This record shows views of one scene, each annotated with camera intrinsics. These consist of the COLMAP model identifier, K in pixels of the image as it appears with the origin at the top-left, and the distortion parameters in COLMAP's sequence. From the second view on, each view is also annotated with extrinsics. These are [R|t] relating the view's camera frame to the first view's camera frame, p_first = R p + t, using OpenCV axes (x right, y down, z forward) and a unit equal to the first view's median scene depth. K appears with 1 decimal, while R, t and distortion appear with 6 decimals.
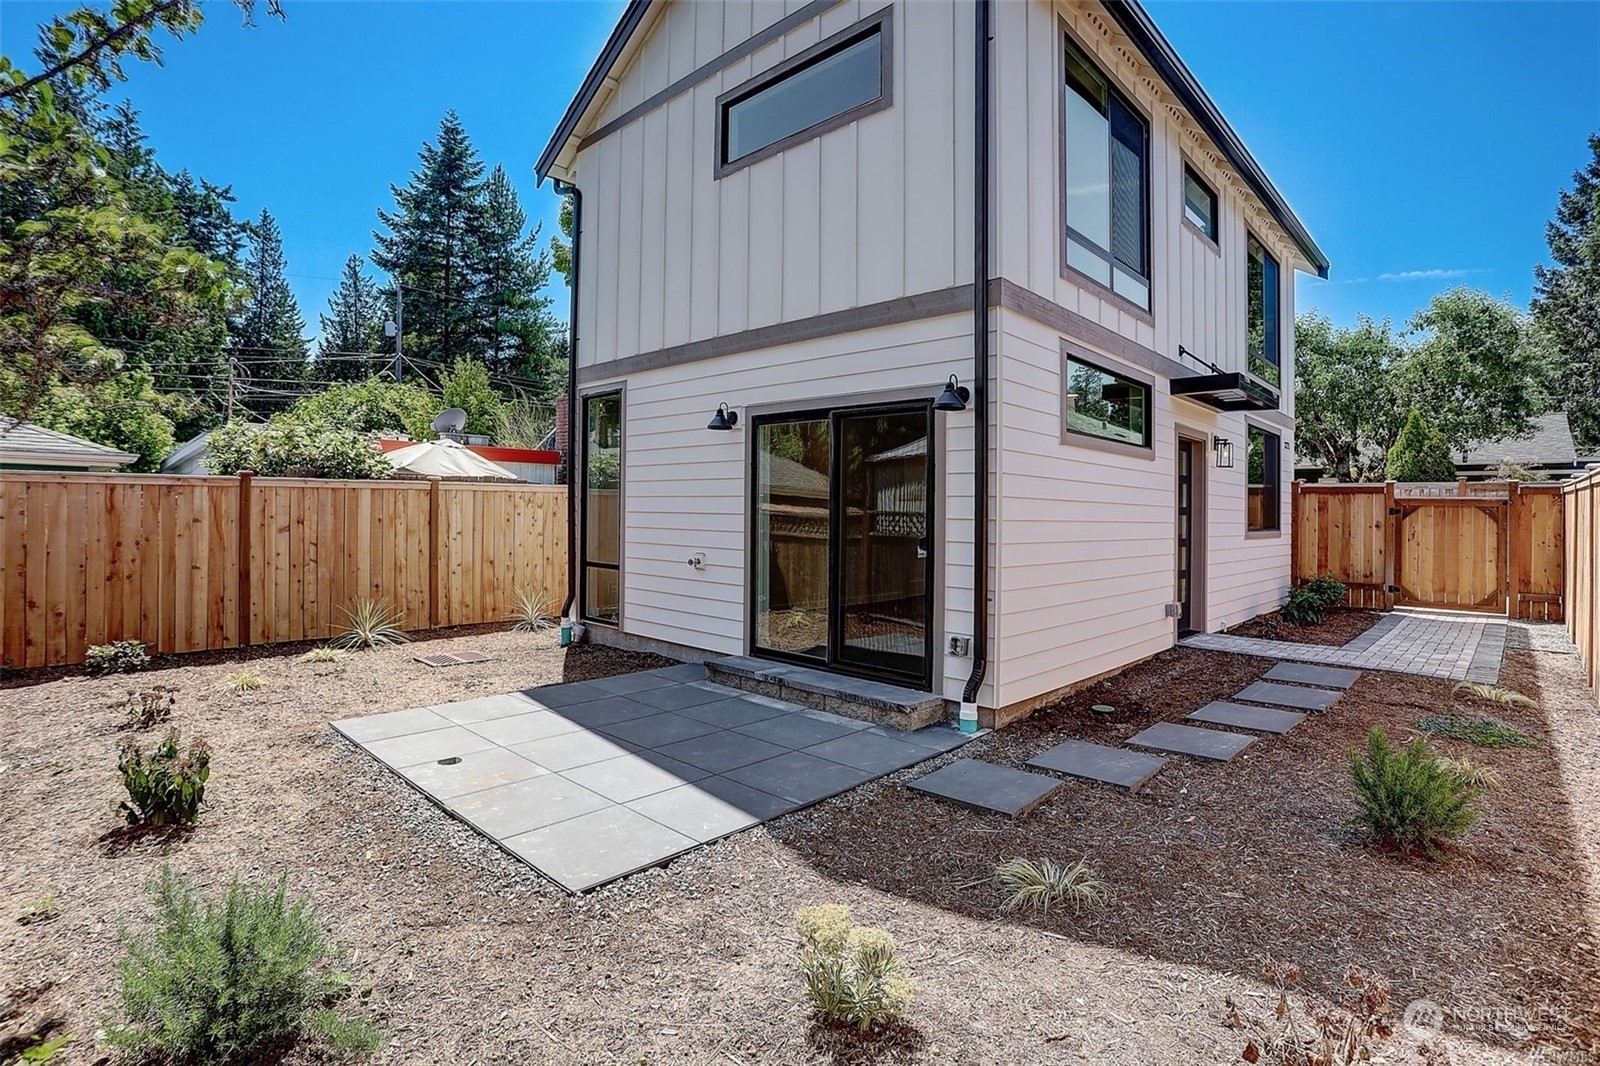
lens RADIAL K [[785.1, 0, 800.0], [0, 785.1, 533.0], [0, 0, 1]] dist [-0.049808, 0.000273]
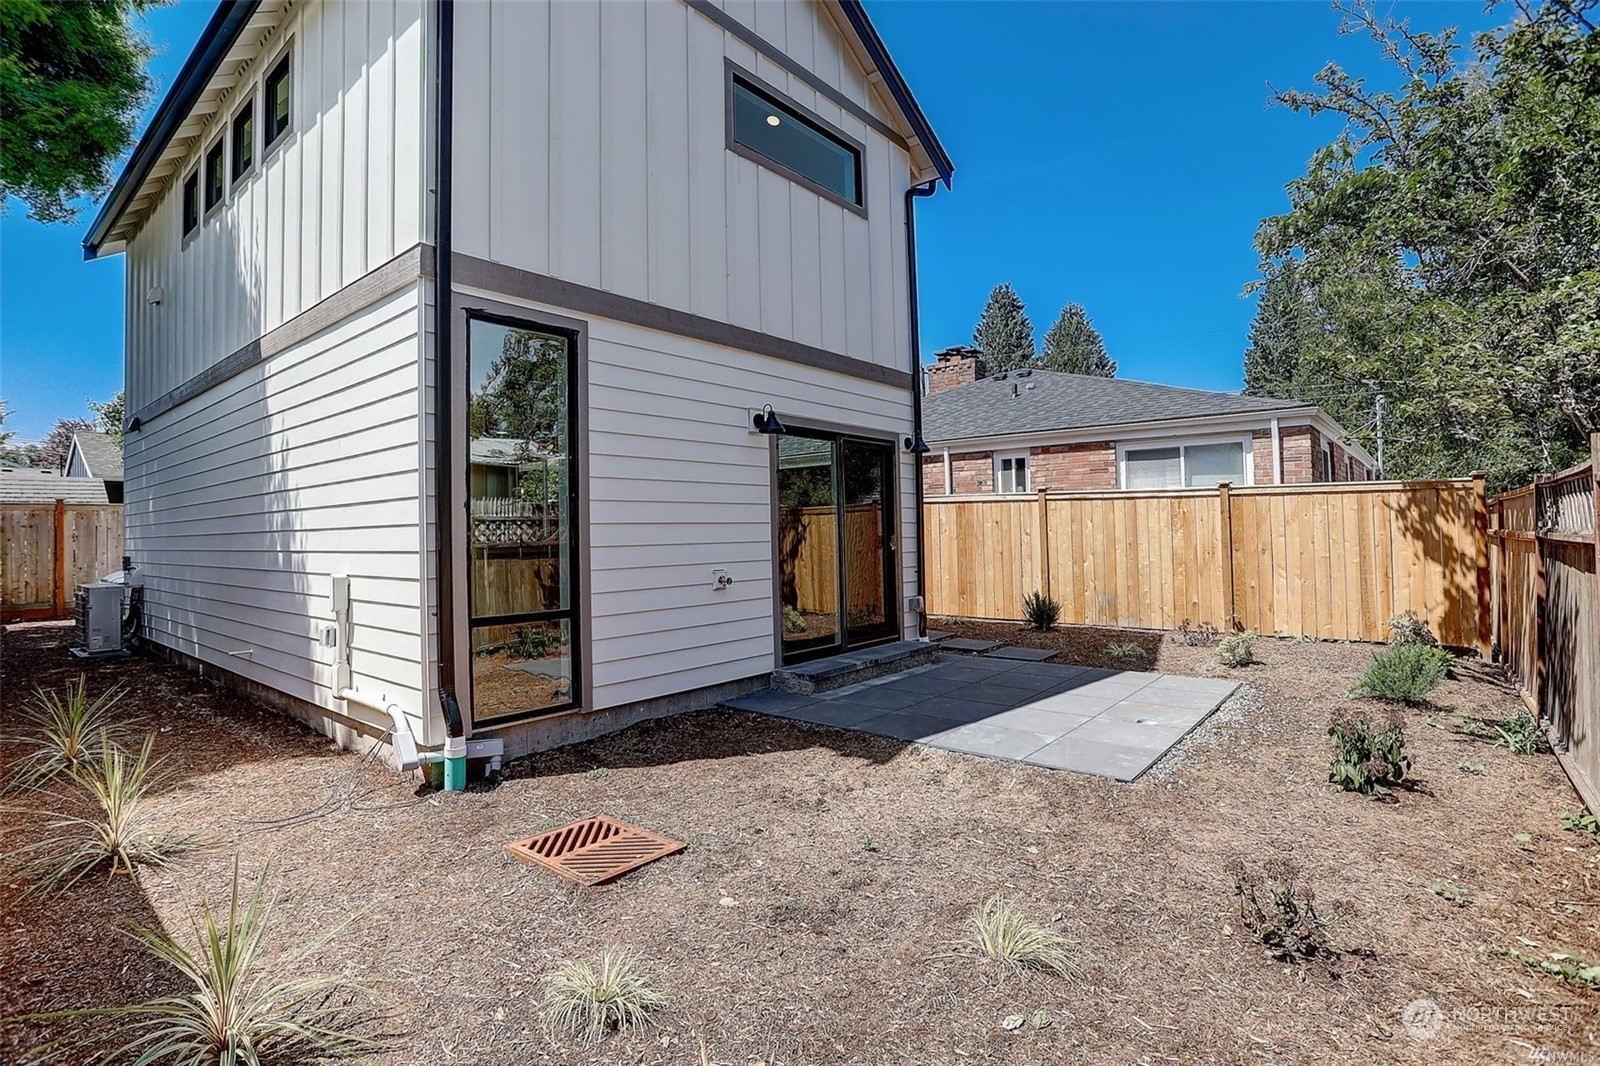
lens RADIAL K [[767.7, 0, 823.7], [0, 767.7, 512.3], [0, 0, 1]] dist [-0.043923, 0.000476]
pose [[-0.075110, 0.001261, 0.997174, -1.015659], [0.033783, 0.999428, 0.001281, -0.035874], [-0.996603, 0.033784, -0.075109, 1.000676]]
